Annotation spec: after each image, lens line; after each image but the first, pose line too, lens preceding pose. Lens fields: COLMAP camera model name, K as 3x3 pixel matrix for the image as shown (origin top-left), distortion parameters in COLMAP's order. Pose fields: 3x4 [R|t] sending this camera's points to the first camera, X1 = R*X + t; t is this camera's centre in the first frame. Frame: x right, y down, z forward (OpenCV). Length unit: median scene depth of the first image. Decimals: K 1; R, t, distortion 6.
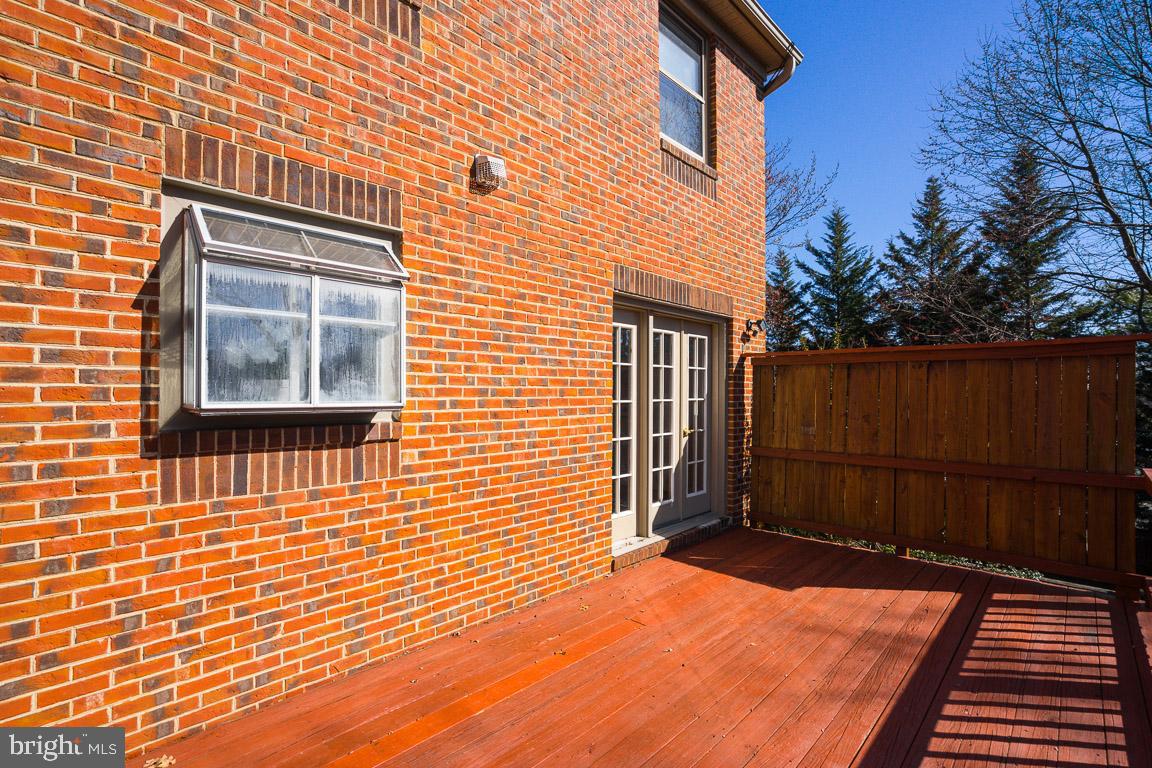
lens RADIAL K [[530.4, 0, 571.9], [0, 530.4, 390.5], [0, 0, 1]] dist [-0.021561, 0.002781]
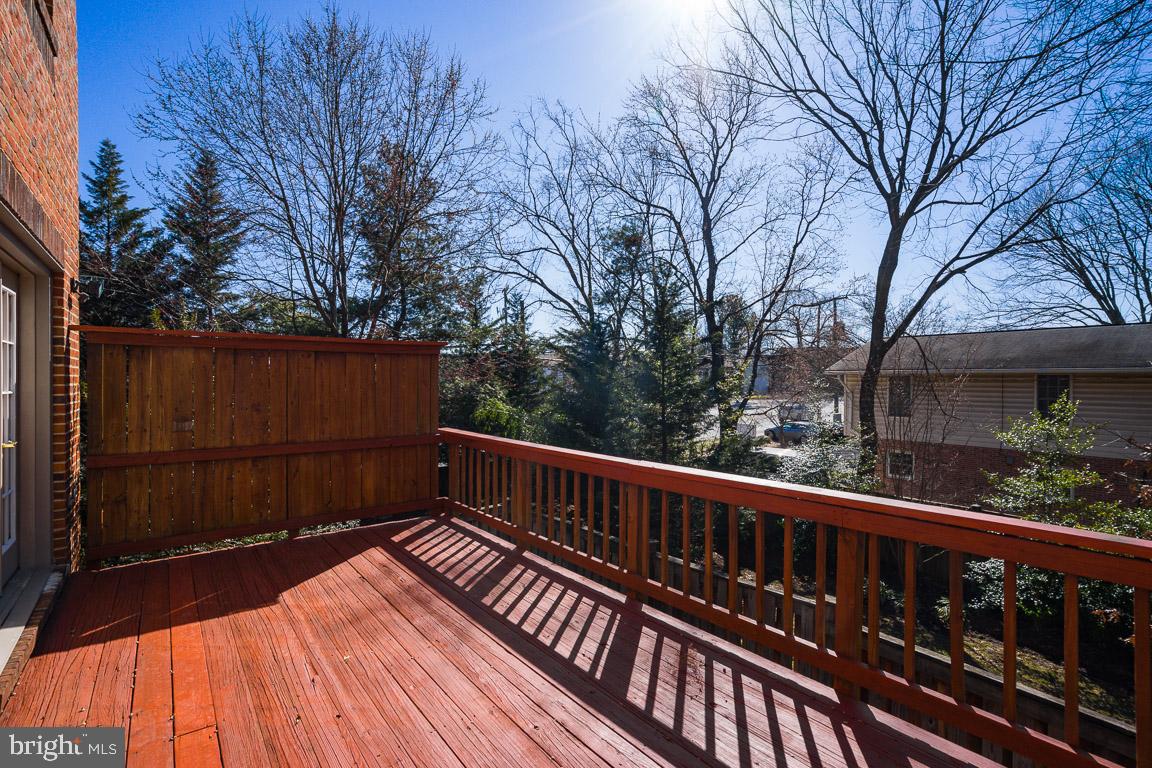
lens RADIAL K [[530.4, 0, 566.8], [0, 530.4, 381.2], [0, 0, 1]] dist [-0.021561, 0.002781]
pose [[0.134015, -0.003925, 0.990972, -0.401939], [-0.001556, 0.999990, 0.004171, 0.000609], [-0.990978, -0.002101, 0.134008, 0.400552]]
